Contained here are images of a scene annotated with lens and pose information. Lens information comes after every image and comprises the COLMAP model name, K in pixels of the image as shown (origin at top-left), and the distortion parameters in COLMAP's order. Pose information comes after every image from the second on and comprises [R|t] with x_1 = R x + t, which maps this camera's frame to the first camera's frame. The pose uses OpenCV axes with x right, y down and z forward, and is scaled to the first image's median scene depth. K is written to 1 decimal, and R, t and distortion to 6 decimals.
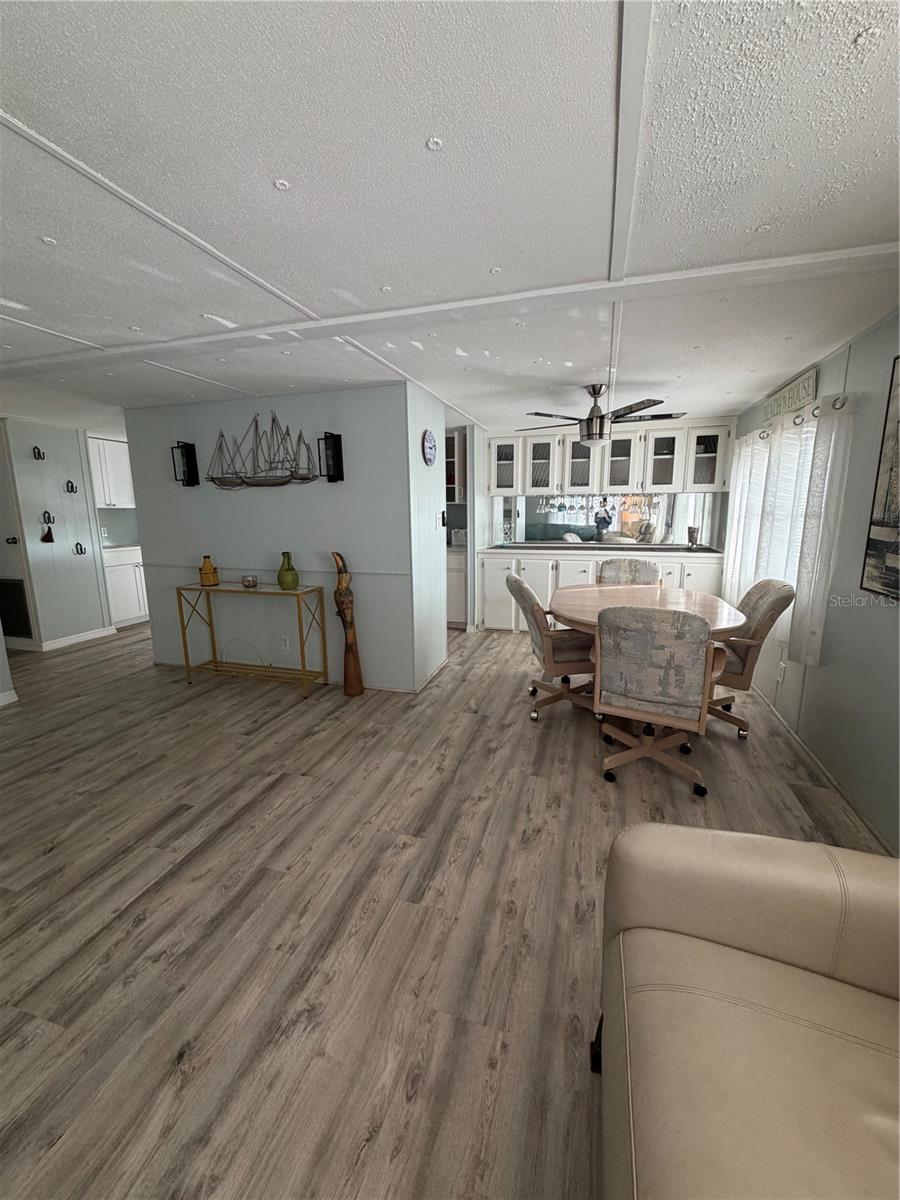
lens RADIAL K [[477.6, 0, 457.4], [0, 477.6, 594.4], [0, 0, 1]] dist [-0.001847, 0.000795]
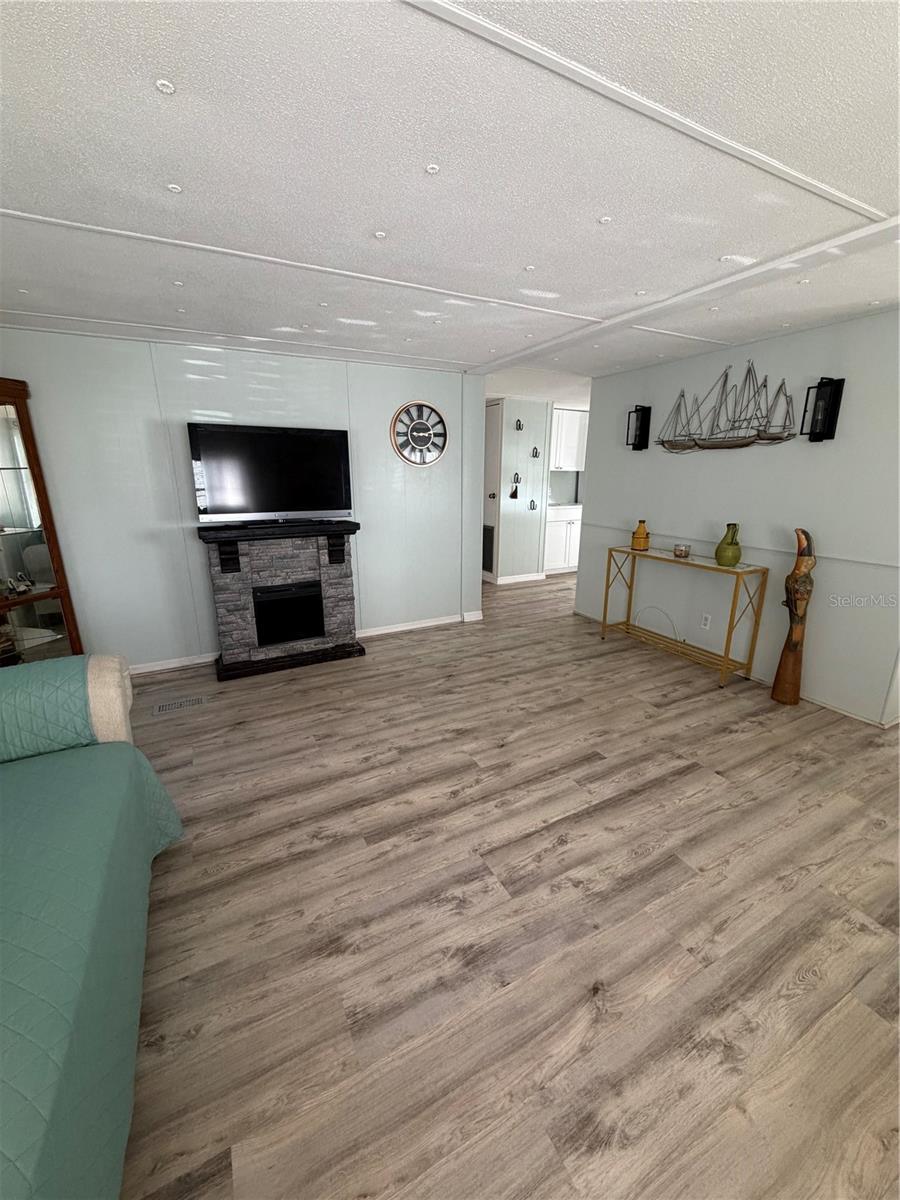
lens RADIAL K [[477.6, 0, 450.4], [0, 477.6, 592.7], [0, 0, 1]] dist [-0.001847, 0.000795]
pose [[0.703977, 0.185042, -0.685693, -0.118672], [-0.135990, 0.982719, 0.125580, -0.003333], [0.697081, 0.004842, 0.716976, -0.003715]]
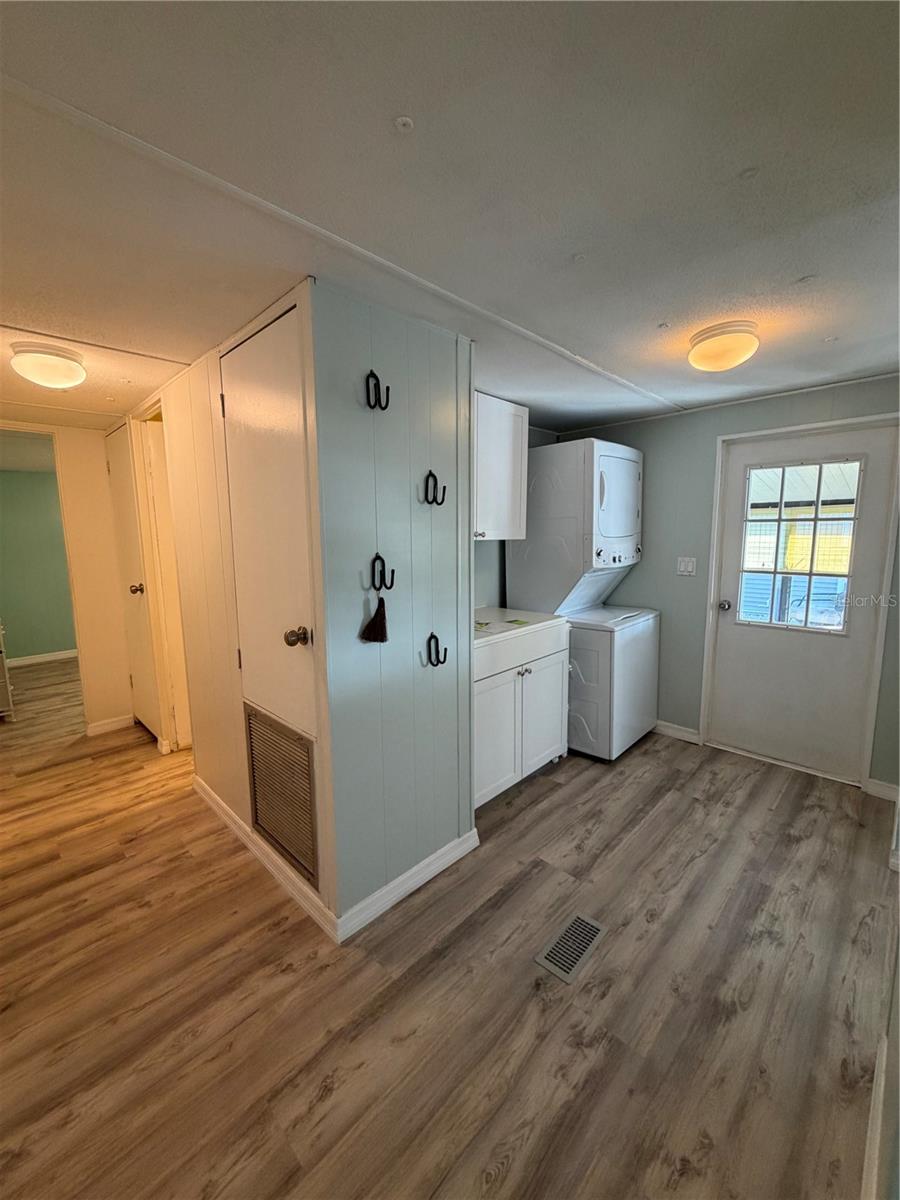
lens RADIAL K [[477.6, 0, 444.5], [0, 477.6, 607.6], [0, 0, 1]] dist [-0.001847, 0.000795]
pose [[0.886452, 0.053829, -0.459679, -0.975963], [-0.073257, 0.997012, -0.024519, -0.195062], [0.456986, 0.055409, 0.887747, 1.059598]]
